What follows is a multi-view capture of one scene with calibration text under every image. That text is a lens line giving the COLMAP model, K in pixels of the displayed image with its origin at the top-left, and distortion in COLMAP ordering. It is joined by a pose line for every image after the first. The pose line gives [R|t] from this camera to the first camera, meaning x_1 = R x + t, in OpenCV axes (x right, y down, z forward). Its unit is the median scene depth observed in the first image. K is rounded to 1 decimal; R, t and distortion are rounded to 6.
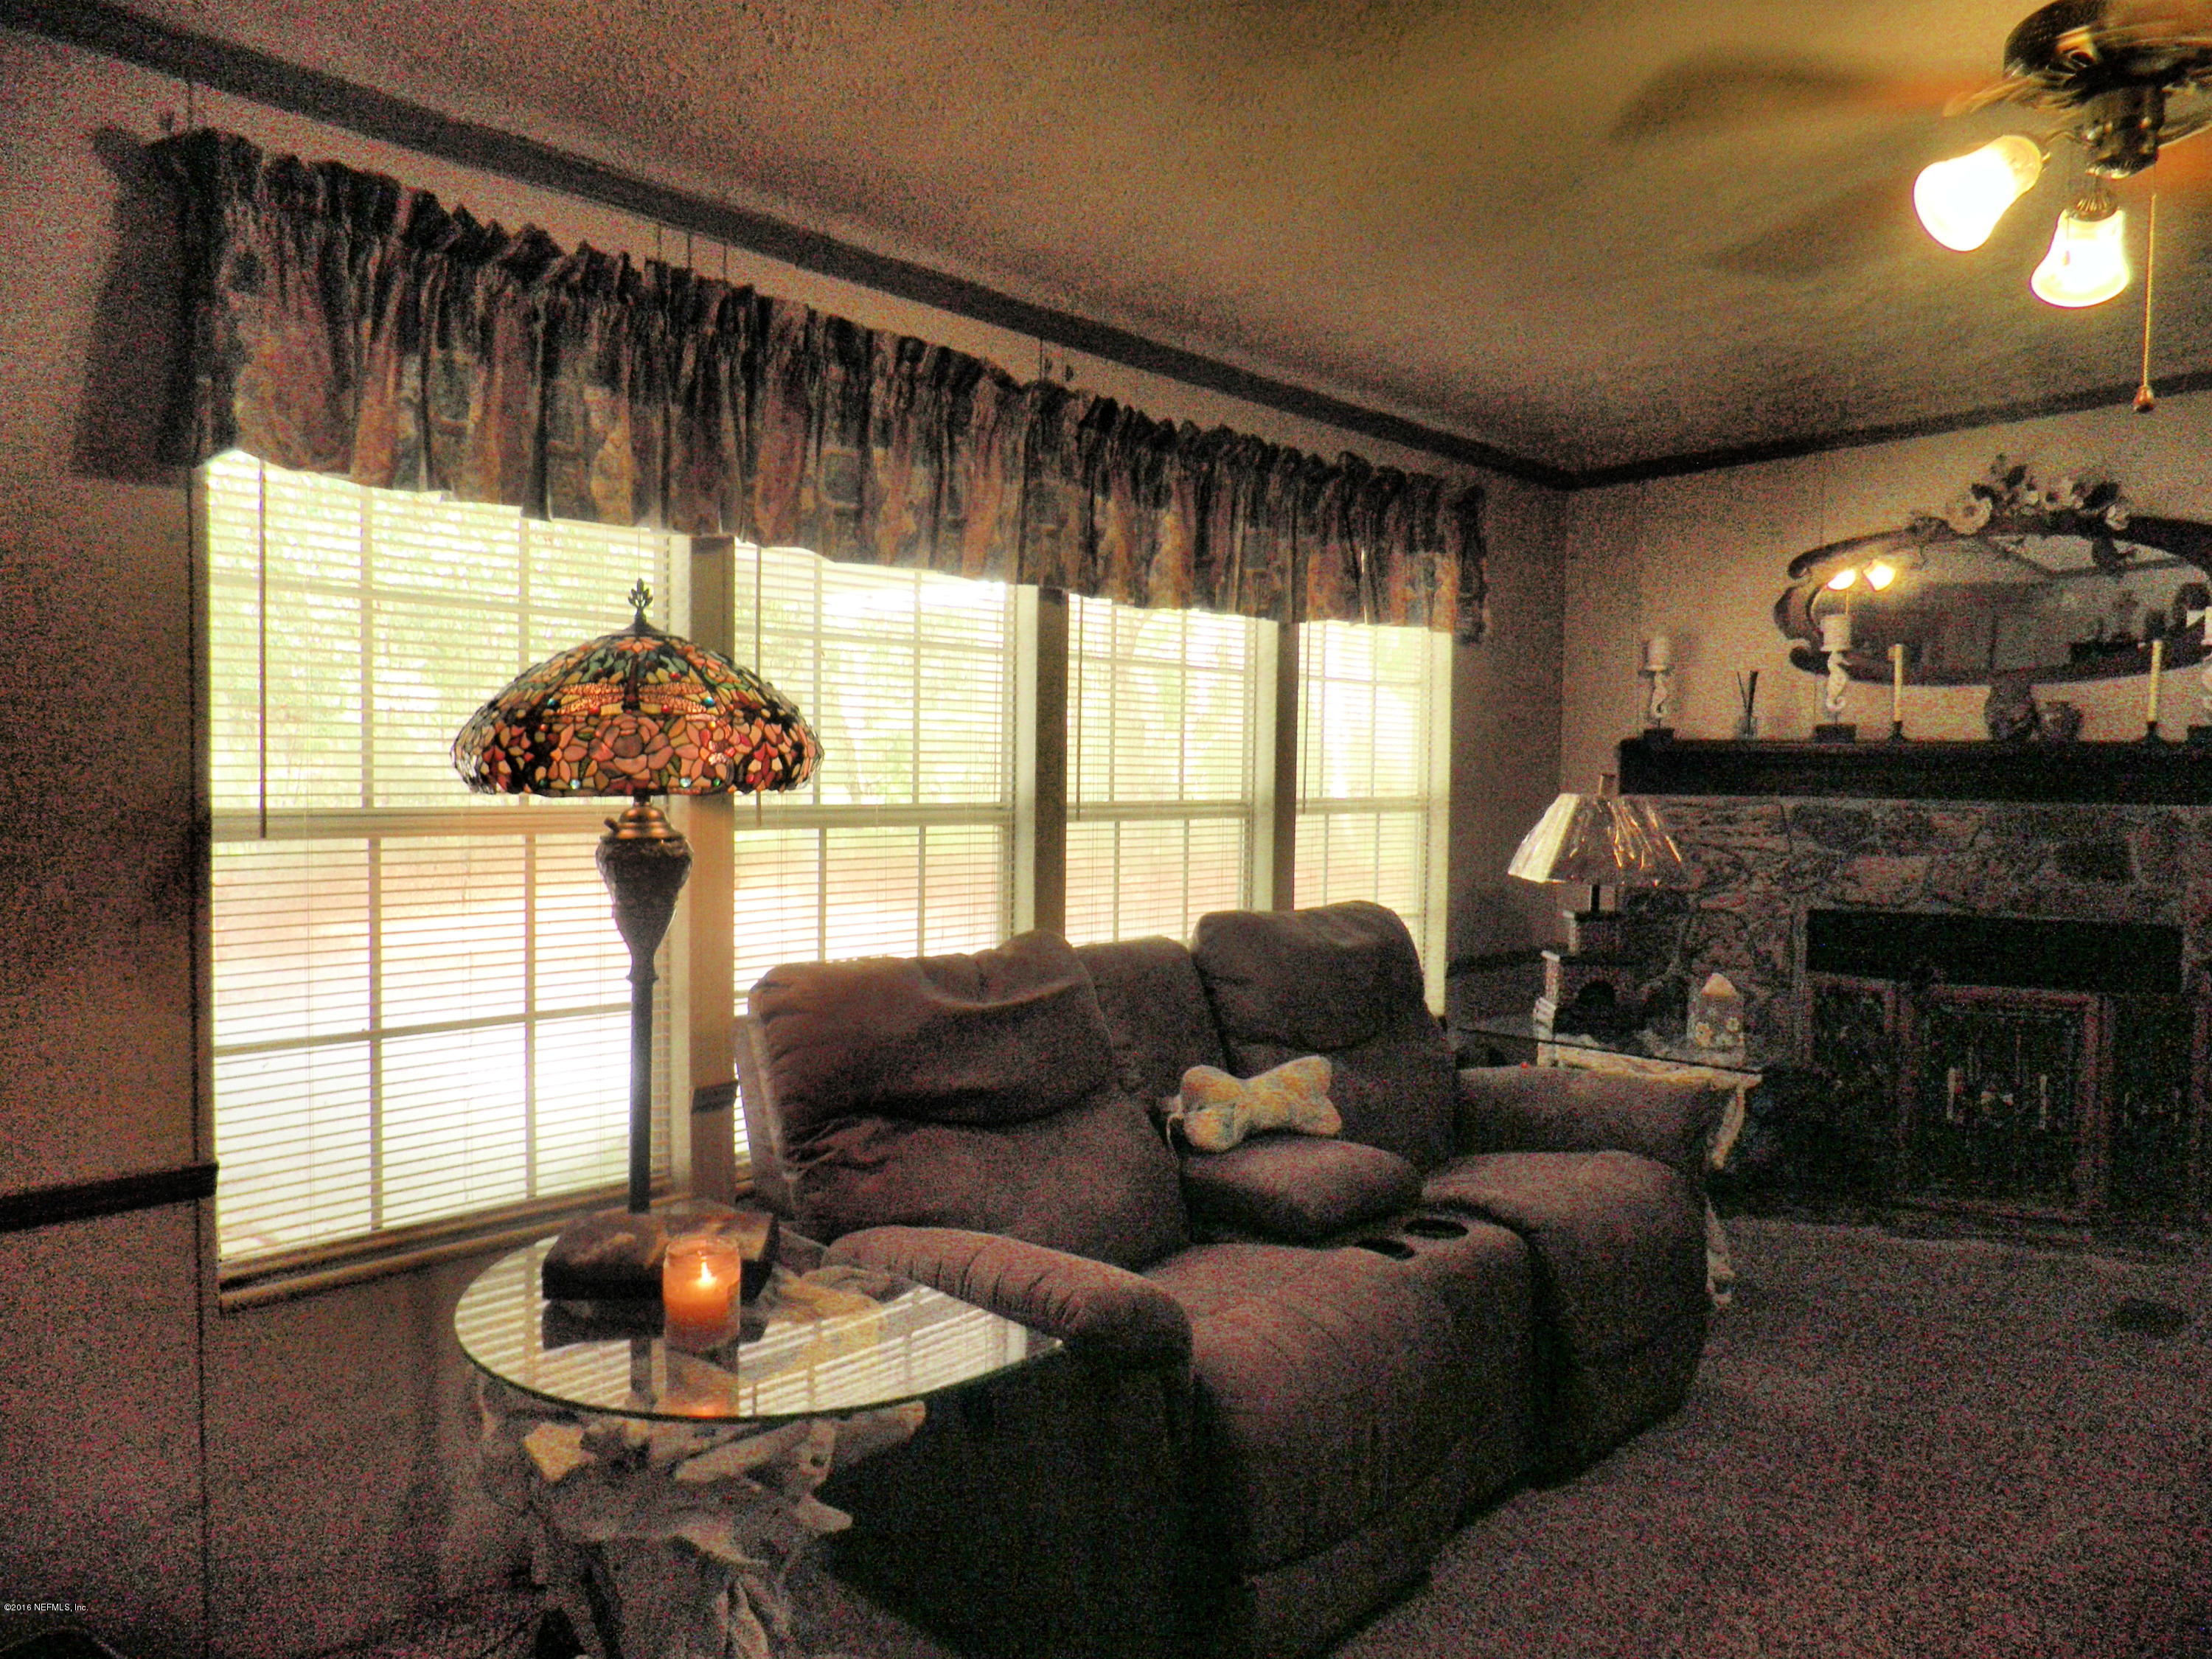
lens RADIAL K [[1565.3, 0, 1106.0], [0, 1565.3, 829.5], [0, 0, 1]] dist [0.000157, 0.002528]
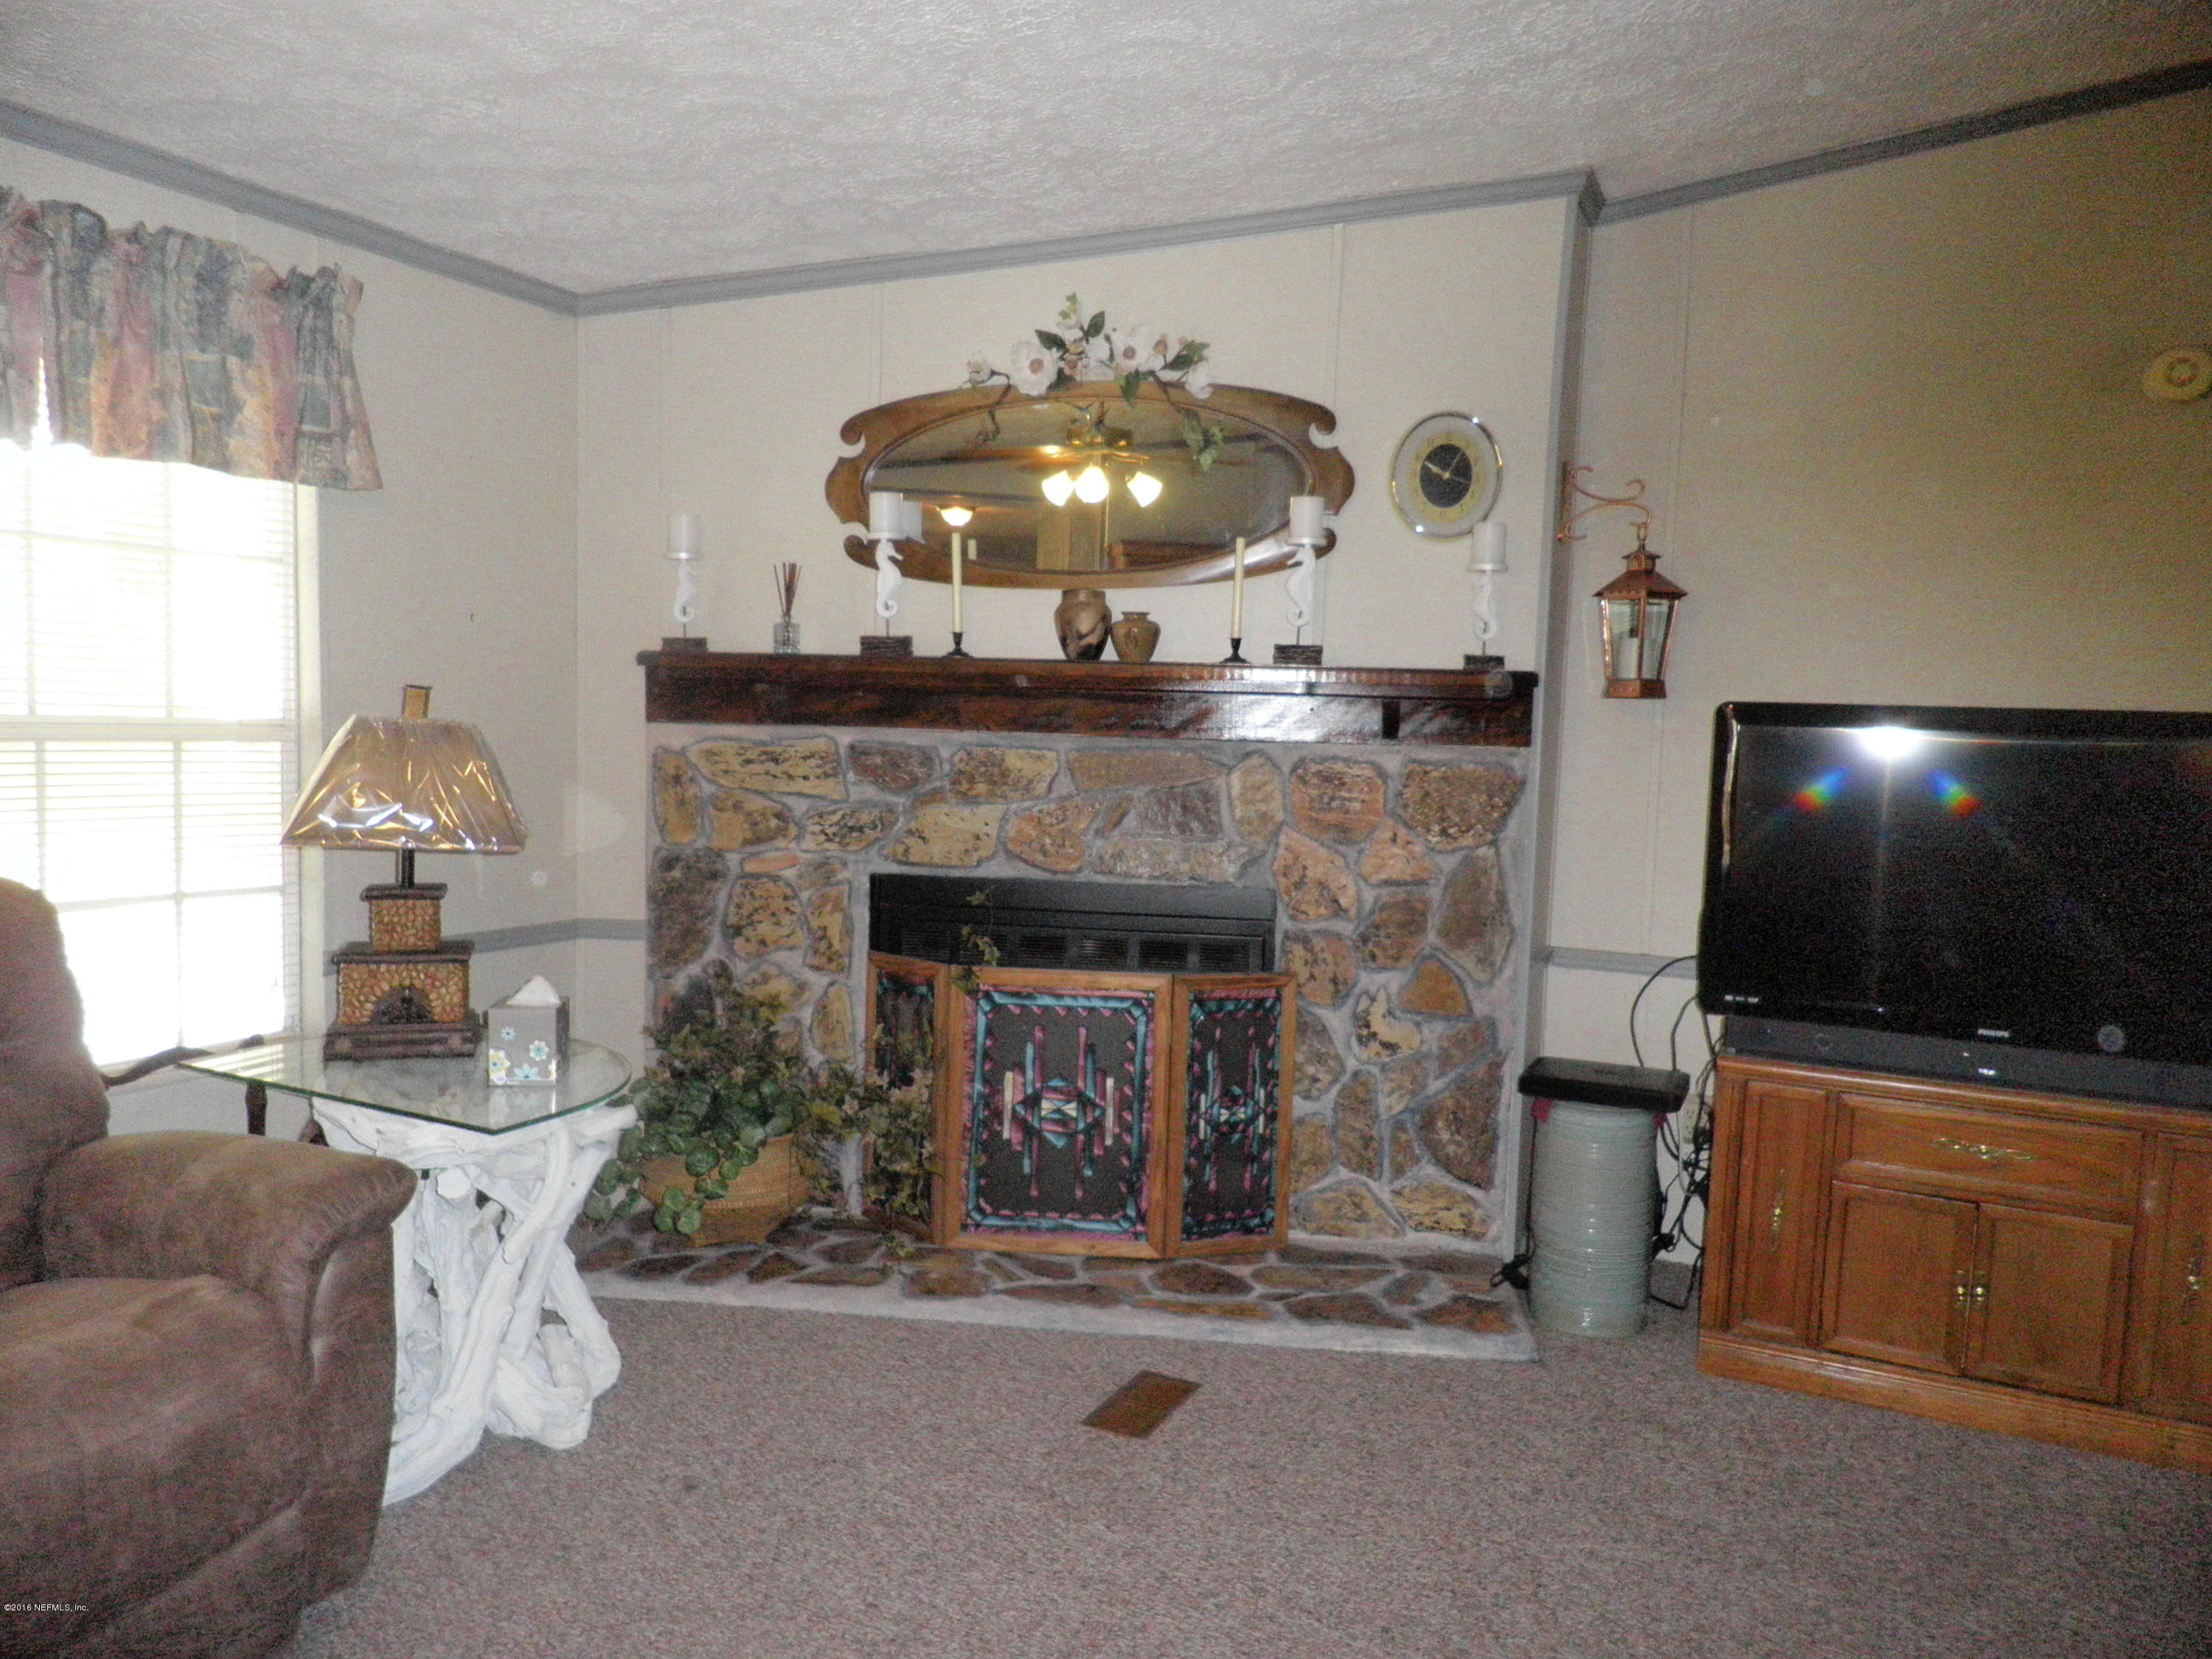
lens RADIAL K [[1522.3, 0, 1106.0], [0, 1522.3, 829.5], [0, 0, 1]] dist [-0.031377, -0.001252]
pose [[0.963741, -0.004334, 0.266803, 0.369313], [-0.003736, 0.999551, 0.029731, 0.006427], [-0.266812, -0.029650, 0.963292, 0.242327]]
